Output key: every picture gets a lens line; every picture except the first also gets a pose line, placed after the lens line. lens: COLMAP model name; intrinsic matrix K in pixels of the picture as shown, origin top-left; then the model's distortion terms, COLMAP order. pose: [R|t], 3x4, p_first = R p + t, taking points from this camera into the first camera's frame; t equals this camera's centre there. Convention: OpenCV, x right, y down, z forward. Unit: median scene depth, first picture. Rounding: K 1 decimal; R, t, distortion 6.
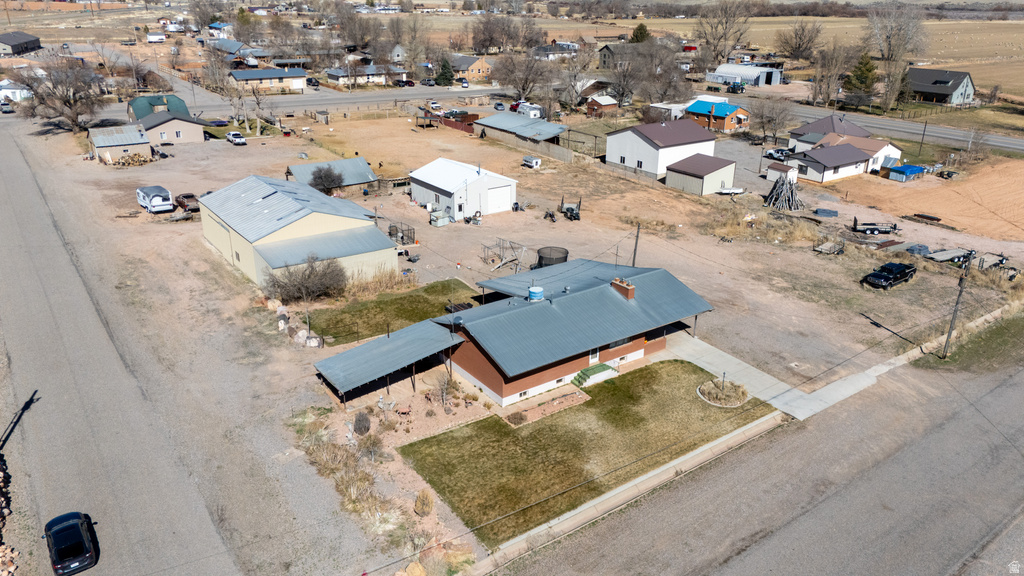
lens RADIAL K [[748.0, 0, 509.7], [0, 748.0, 292.2], [0, 0, 1]] dist [0.068253, -0.055034]
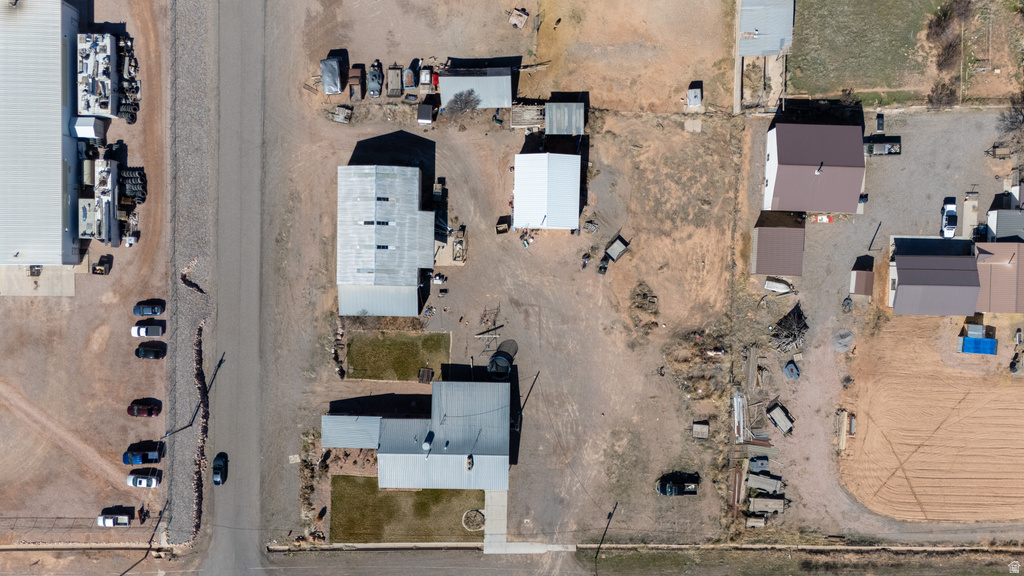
lens RADIAL K [[748.0, 0, 506.0], [0, 748.0, 286.7], [0, 0, 1]] dist [0.068253, -0.055034]
pose [[0.805078, 0.593054, -0.011640, -0.013836], [-0.205643, 0.297462, 0.932323, -1.295645], [0.556381, -0.748200, 0.361438, 0.461632]]
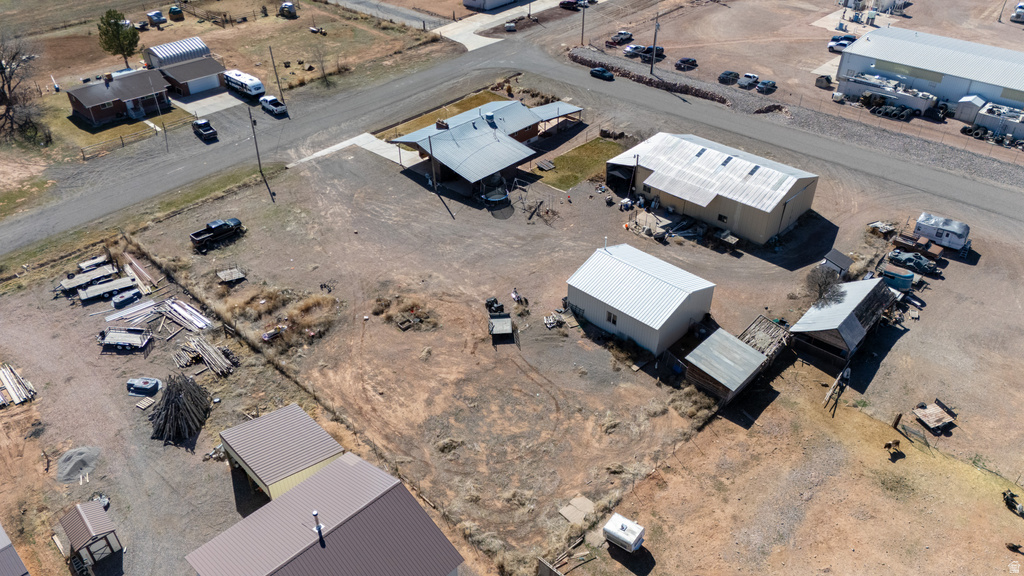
lens RADIAL K [[748.0, 0, 514.3], [0, 748.0, 285.7], [0, 0, 1]] dist [0.068253, -0.055034]
pose [[-0.981384, 0.107245, -0.159322, 0.203212], [-0.076616, 0.542077, 0.836829, -0.853863], [0.176111, 0.833457, -0.523769, 1.501649]]
